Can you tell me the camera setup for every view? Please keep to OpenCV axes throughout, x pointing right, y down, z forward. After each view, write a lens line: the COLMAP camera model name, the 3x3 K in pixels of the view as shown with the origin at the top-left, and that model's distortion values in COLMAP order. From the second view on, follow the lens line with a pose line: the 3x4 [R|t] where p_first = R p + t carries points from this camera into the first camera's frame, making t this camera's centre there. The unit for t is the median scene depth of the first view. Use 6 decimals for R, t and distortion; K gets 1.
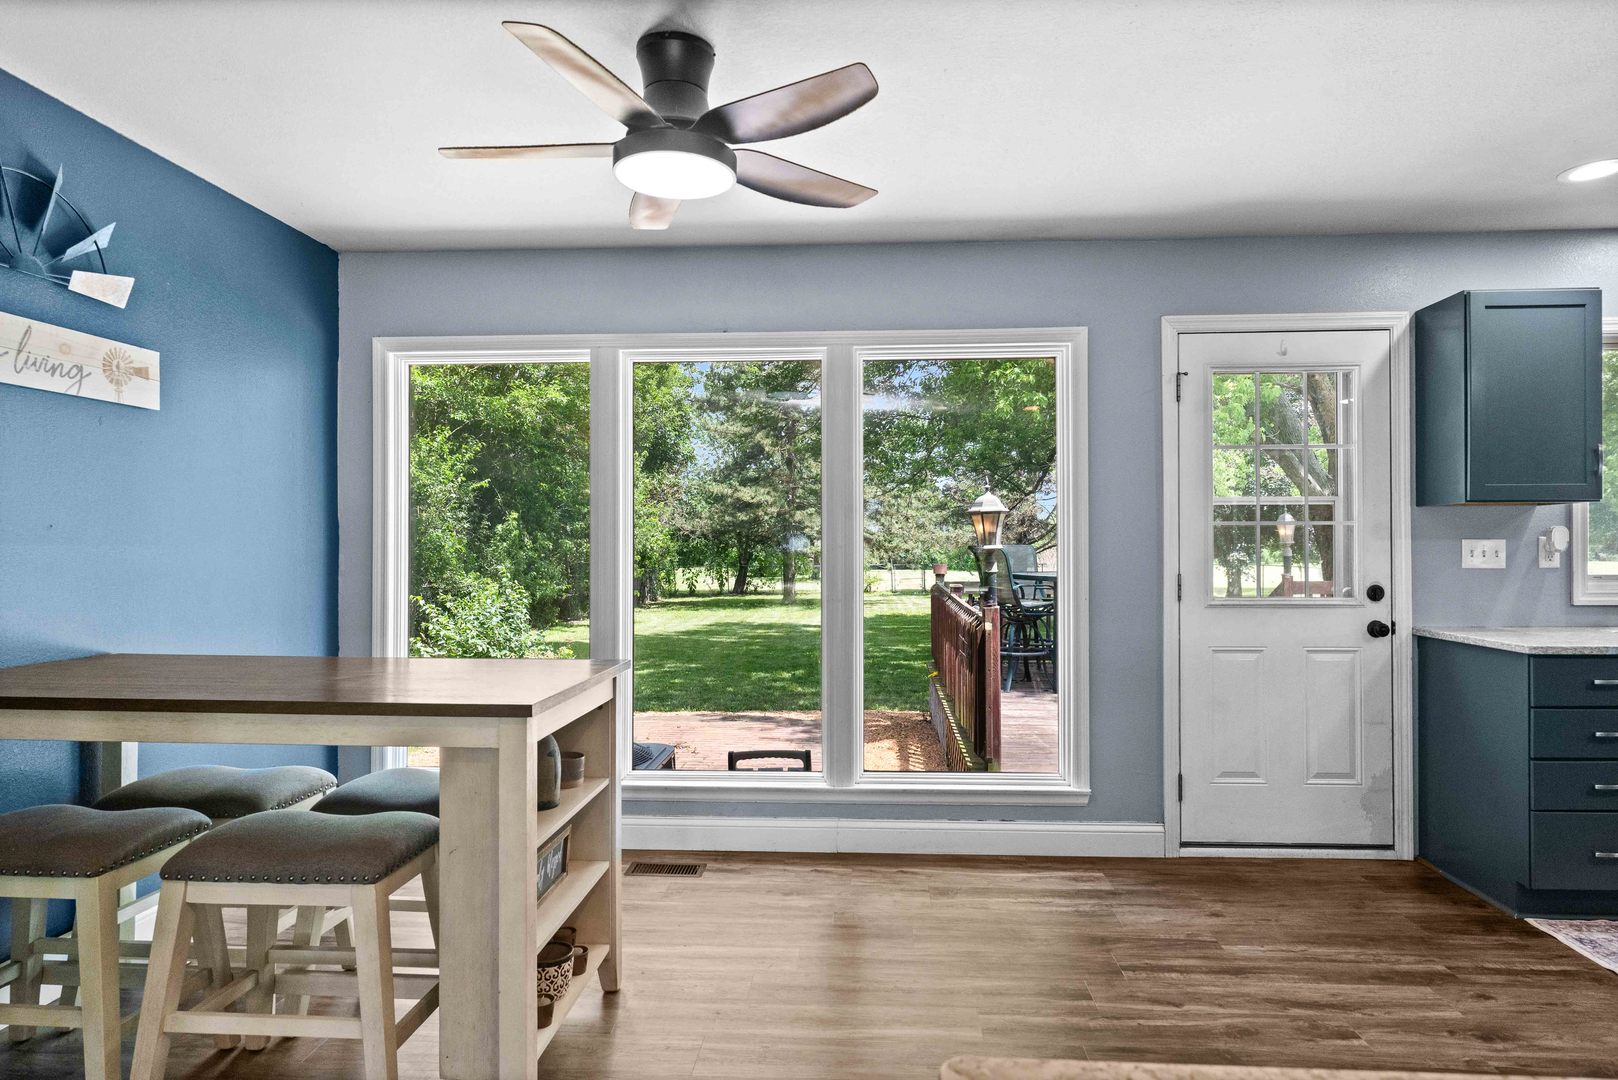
lens RADIAL K [[944.4, 0, 809.0], [0, 944.4, 540.0], [0, 0, 1]] dist [0.000196, 0.000982]
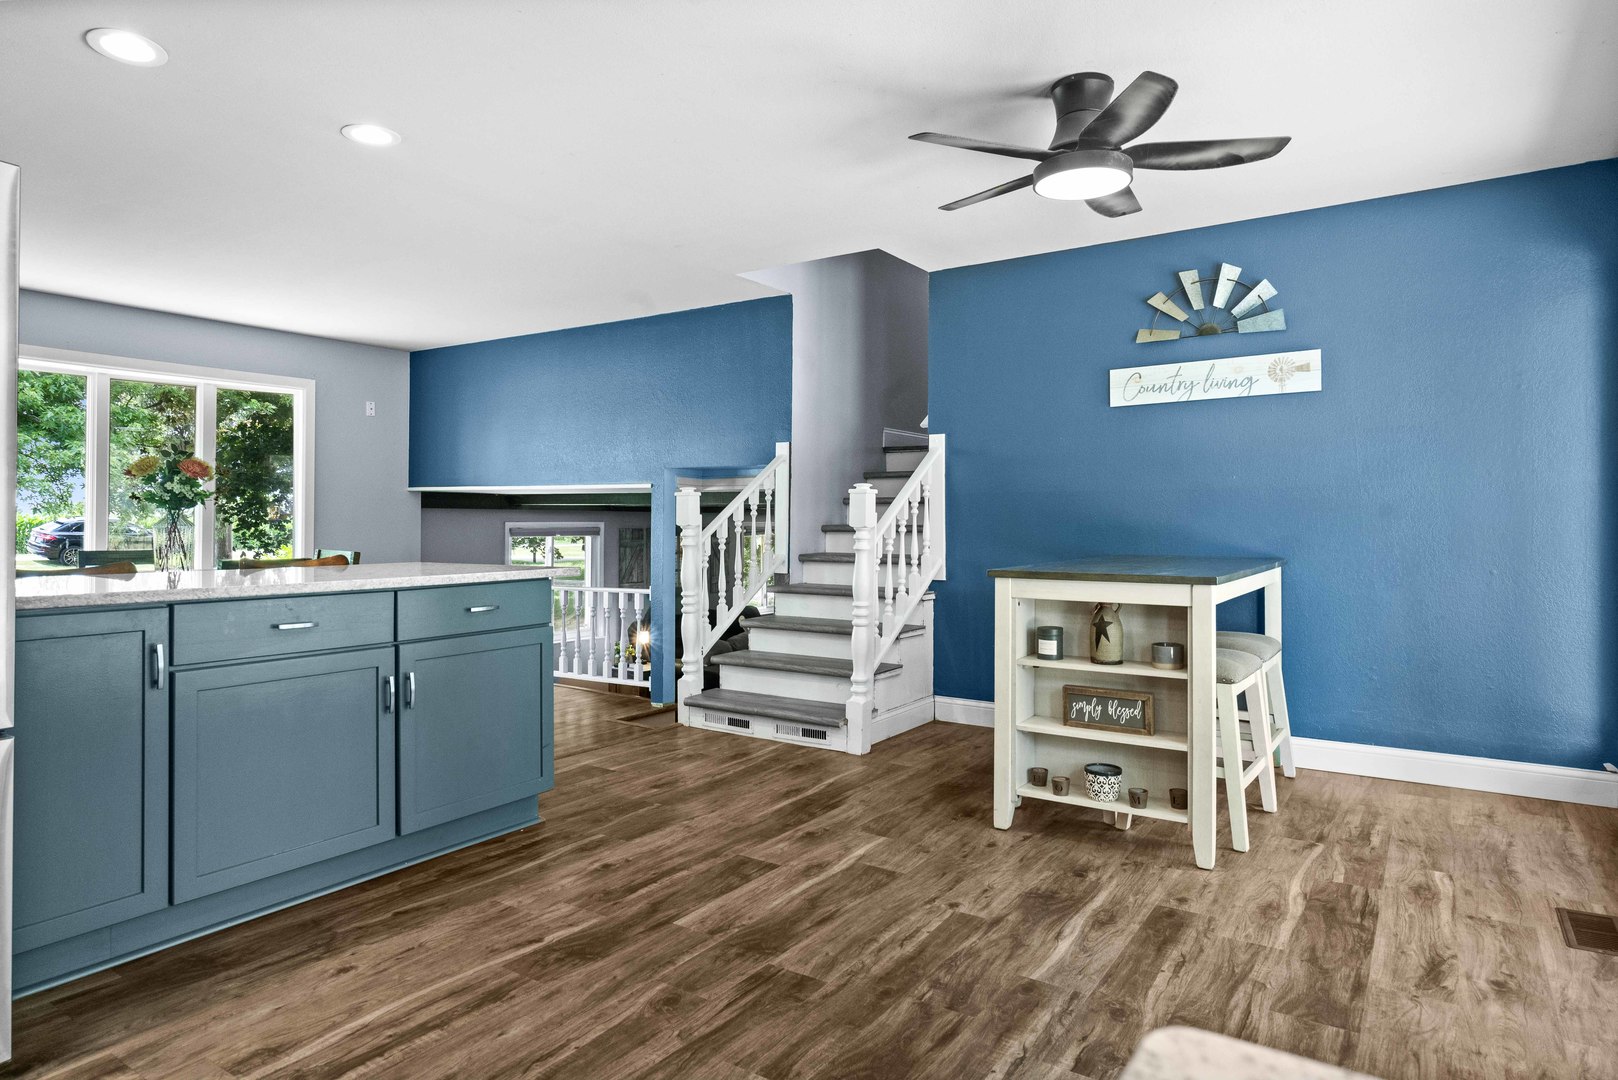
lens RADIAL K [[944.4, 0, 809.0], [0, 944.4, 540.0], [0, 0, 1]] dist [0.000196, 0.000982]
pose [[-0.492452, 0.010460, -0.870277, 1.016839], [0.005430, 0.999945, 0.008946, 0.077110], [0.870323, -0.000320, -0.492482, 1.136281]]
